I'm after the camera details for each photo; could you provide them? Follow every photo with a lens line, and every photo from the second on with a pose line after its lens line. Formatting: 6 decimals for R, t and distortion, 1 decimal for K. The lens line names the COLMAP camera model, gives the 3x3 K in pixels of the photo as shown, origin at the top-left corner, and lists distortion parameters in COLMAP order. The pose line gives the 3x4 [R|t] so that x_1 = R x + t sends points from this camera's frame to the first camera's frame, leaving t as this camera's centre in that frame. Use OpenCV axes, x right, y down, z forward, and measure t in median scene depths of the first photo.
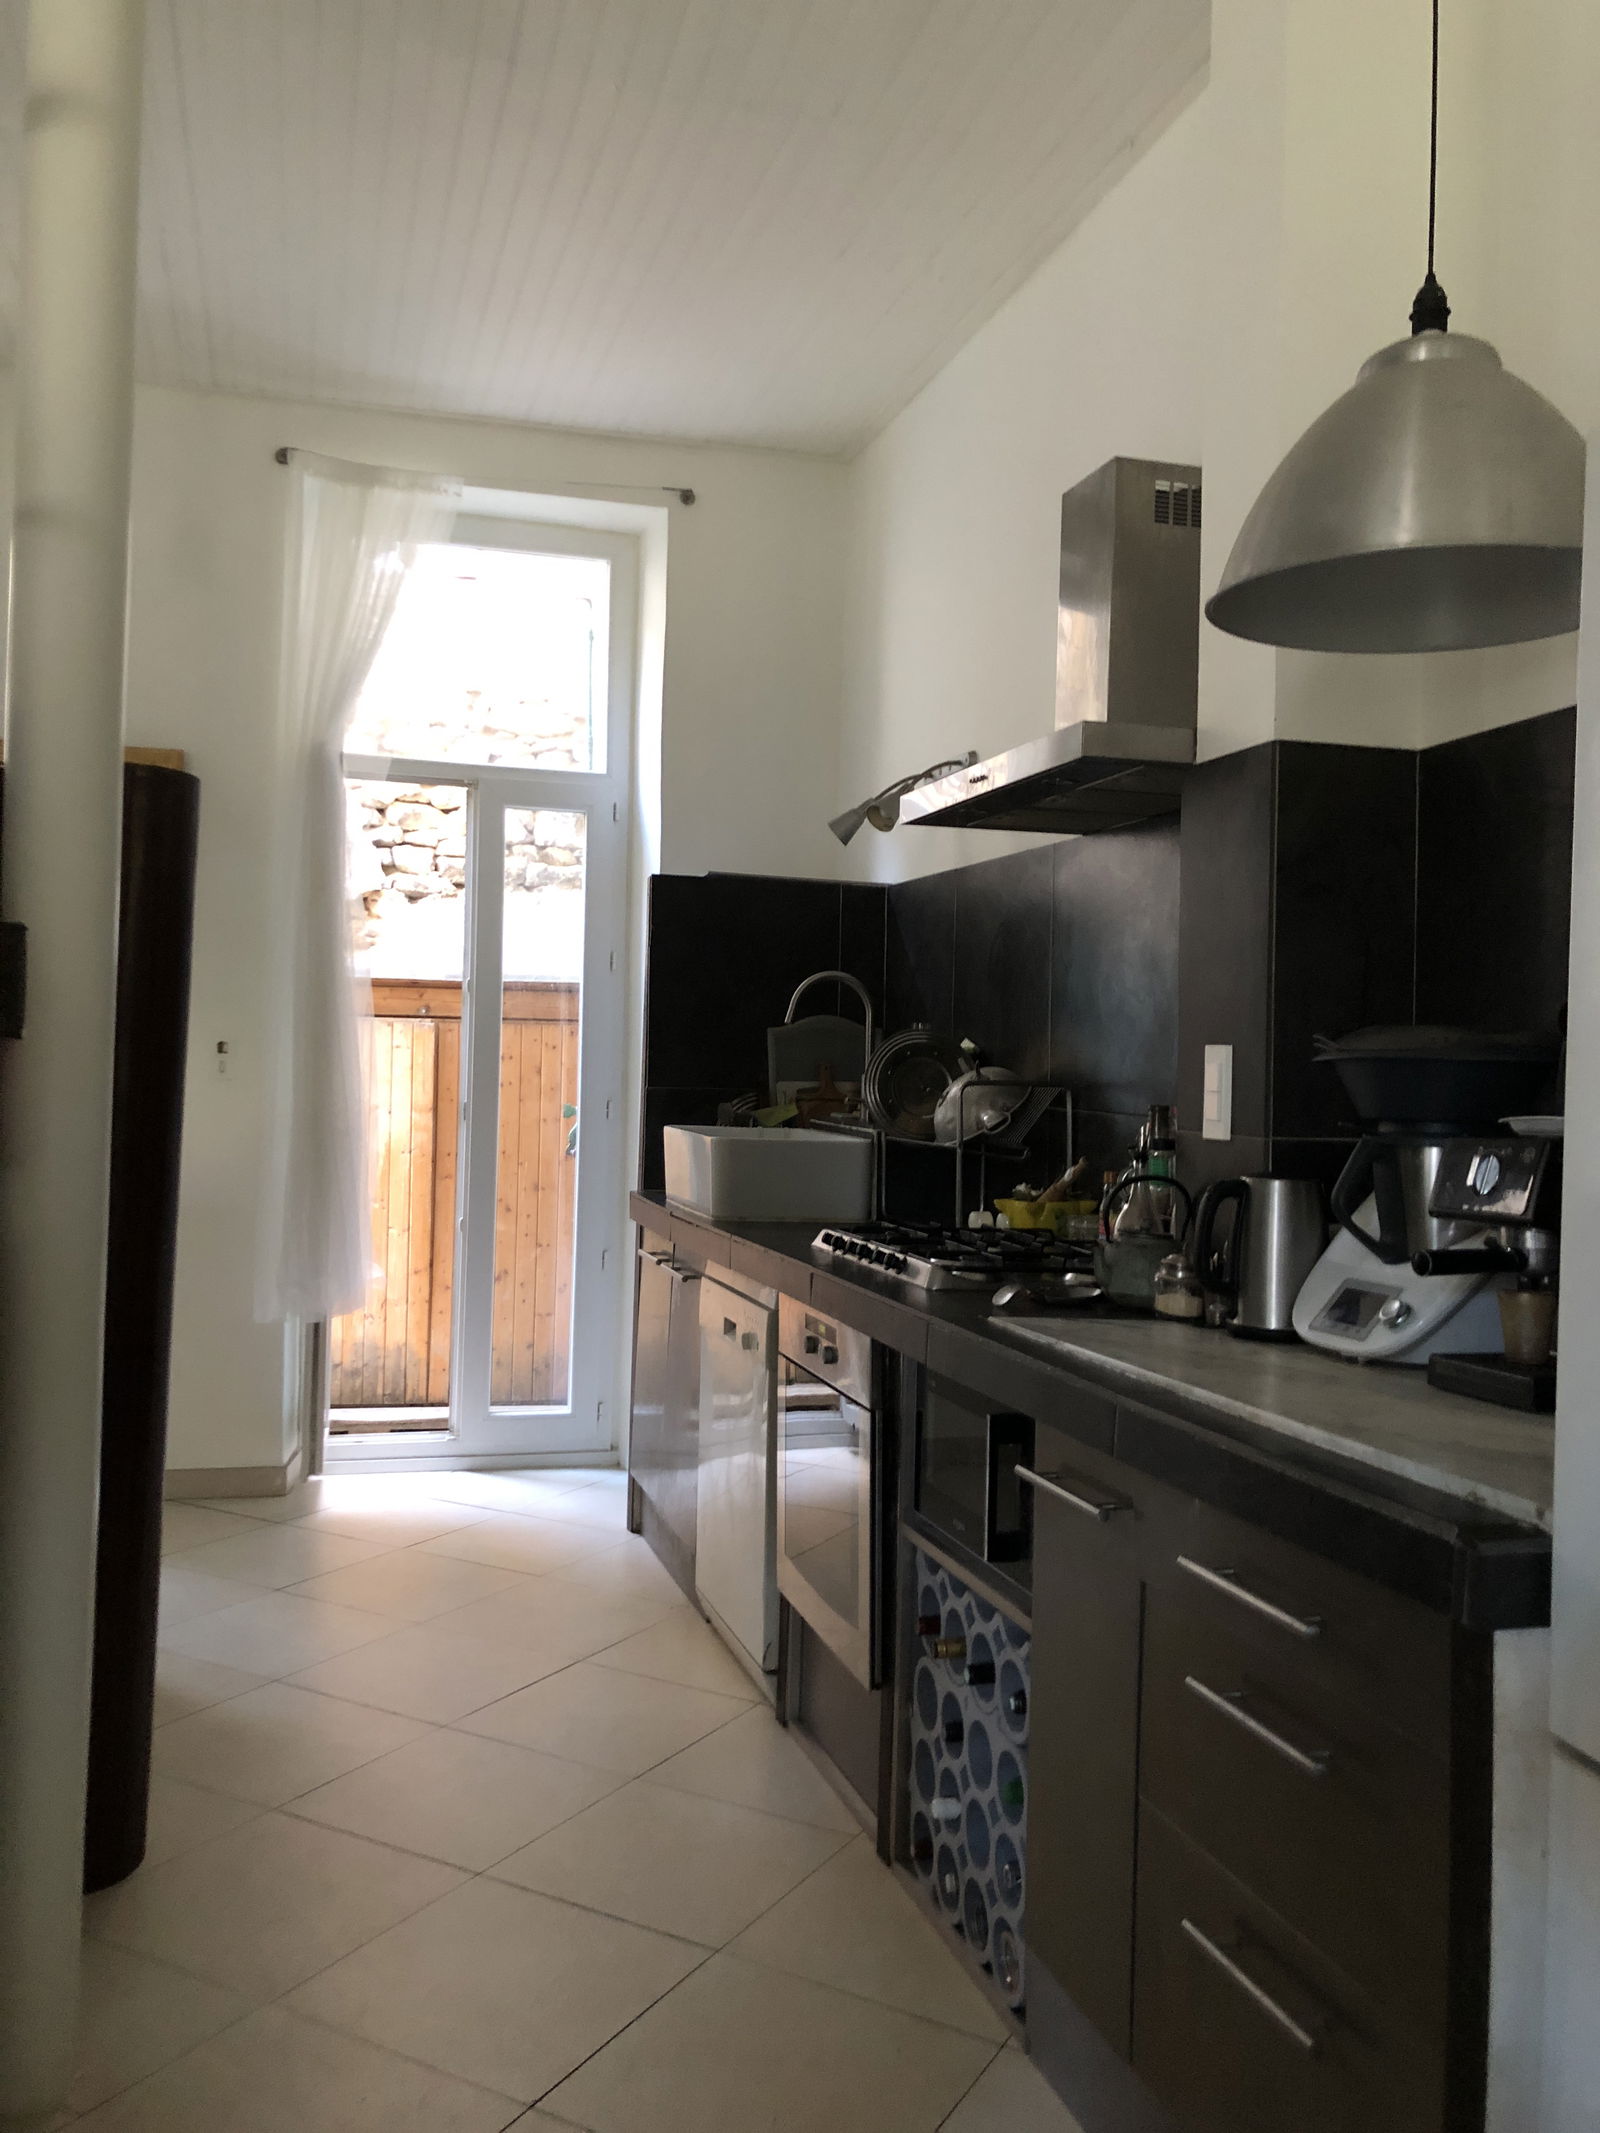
lens RADIAL K [[1798.6, 0, 800.0], [0, 1798.6, 1066.5], [0, 0, 1]] dist [0.042345, 0.005255]
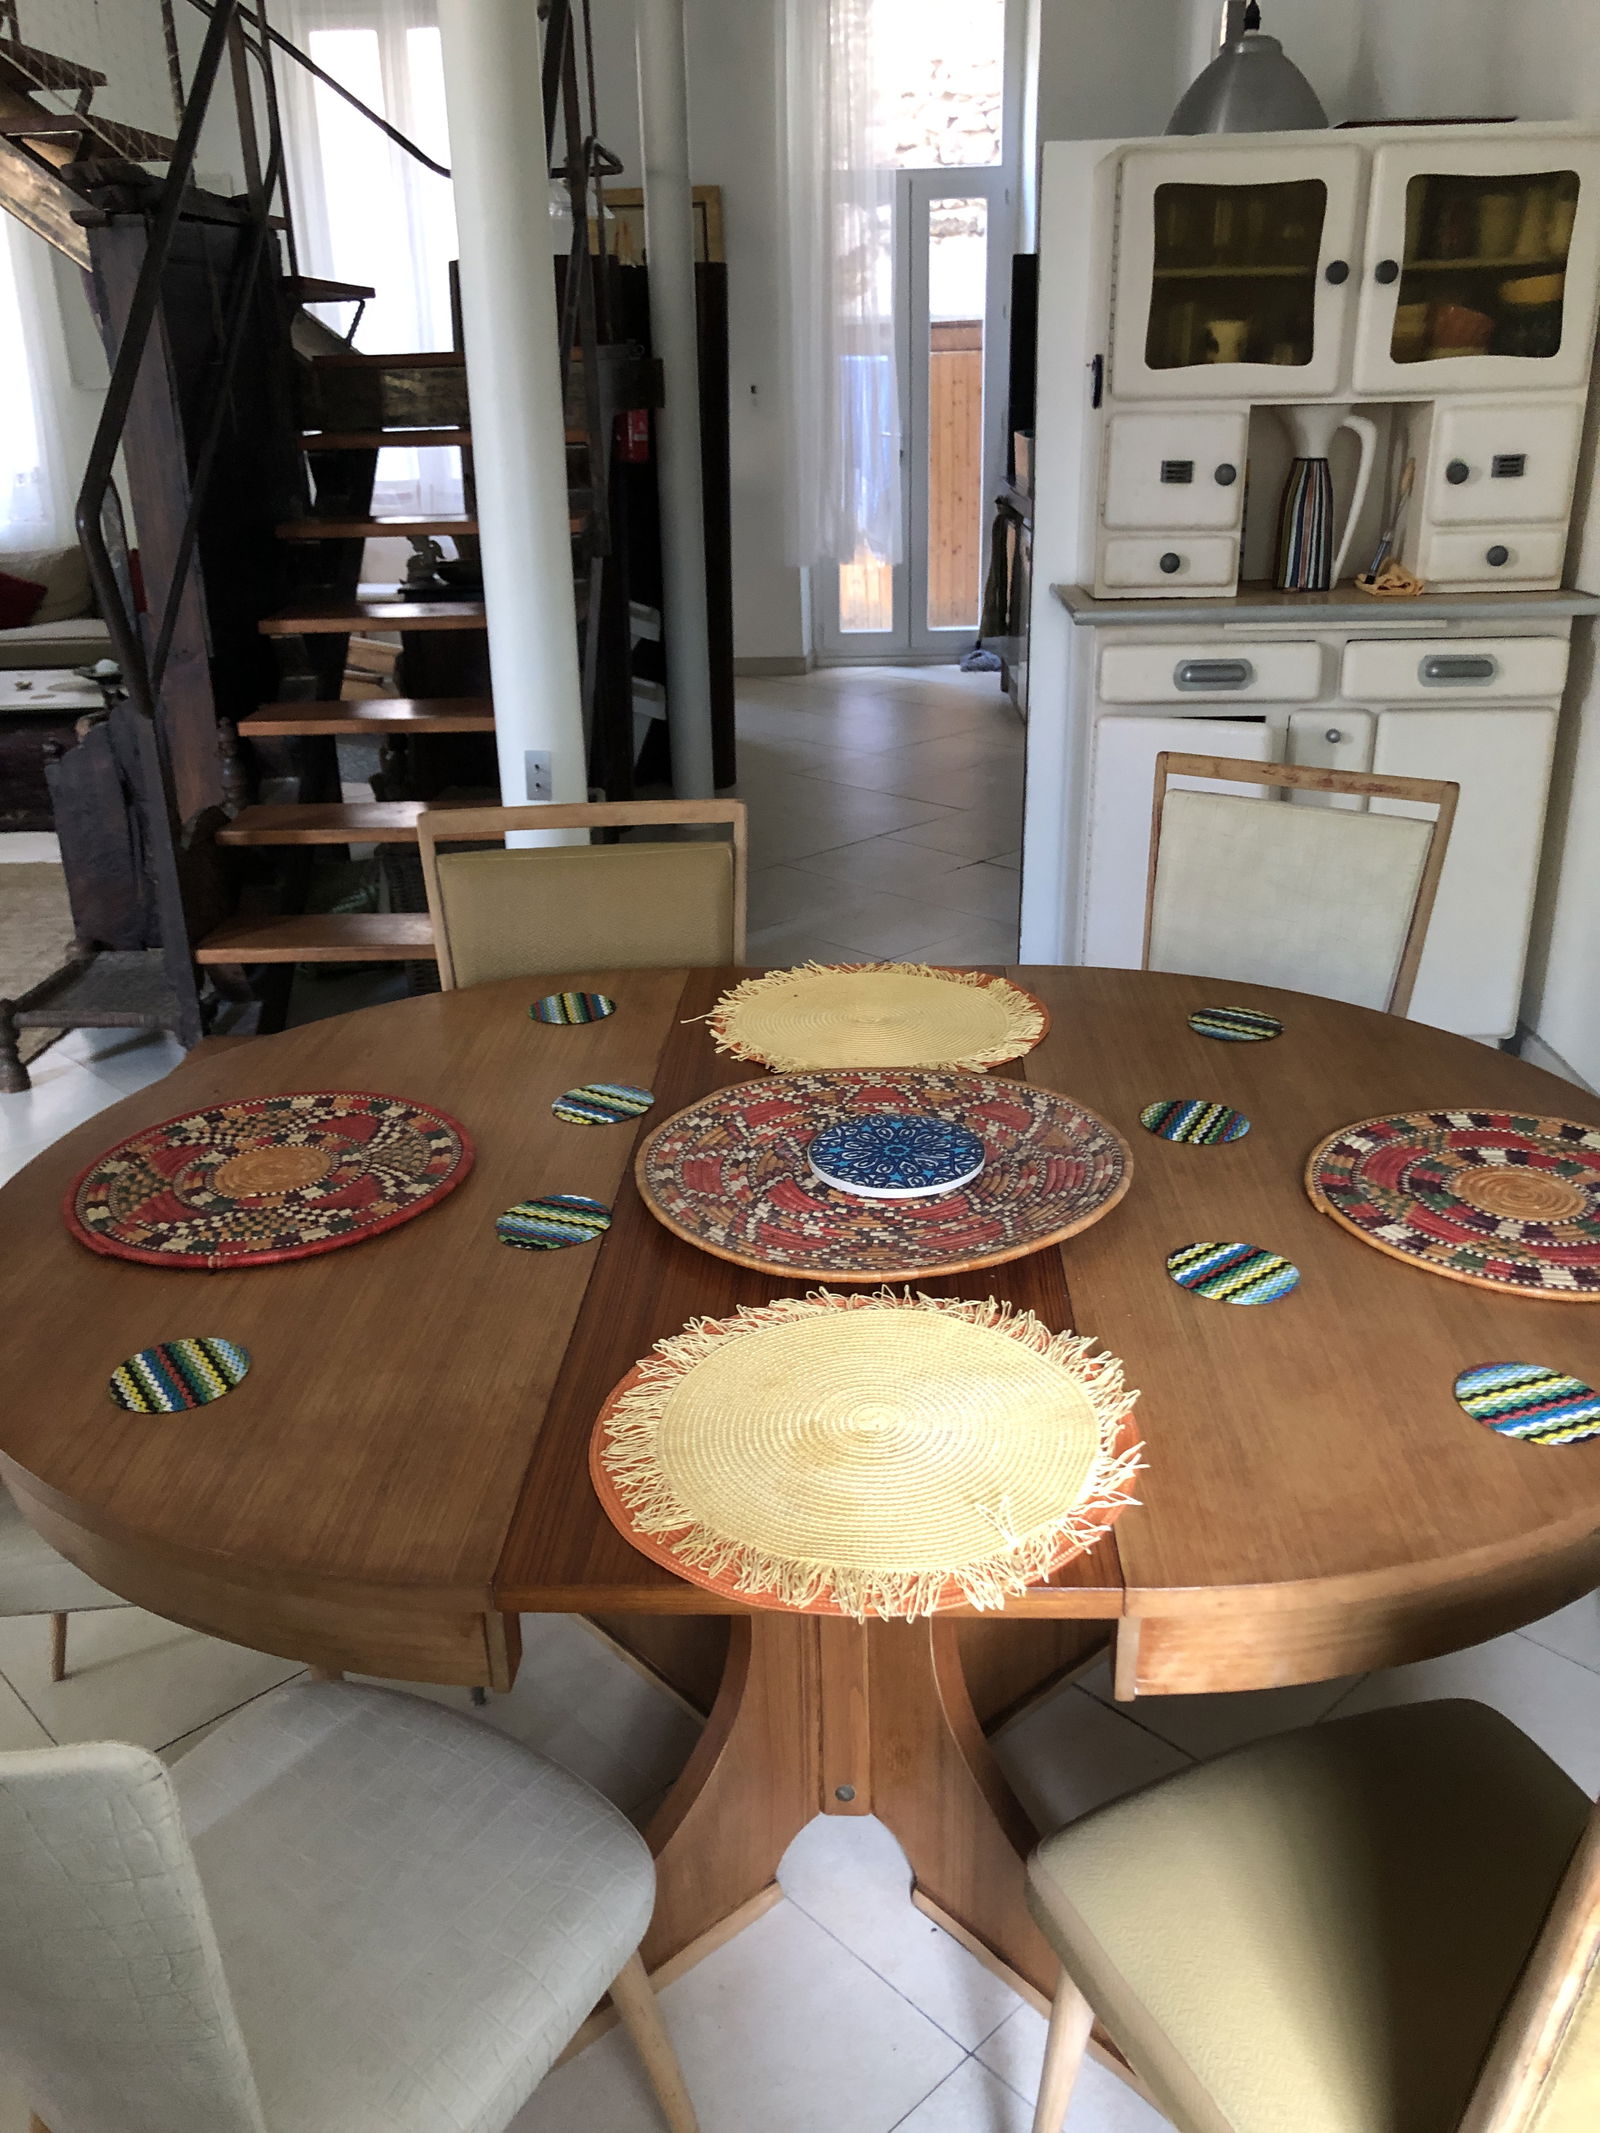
lens RADIAL K [[1798.6, 0, 800.0], [0, 1798.6, 1066.5], [0, 0, 1]] dist [0.042345, 0.005255]
pose [[0.954823, 0.072288, -0.288250, 0.210583], [0.038326, 0.931909, 0.360662, -0.025134], [0.294694, -0.355415, 0.887037, -0.583713]]
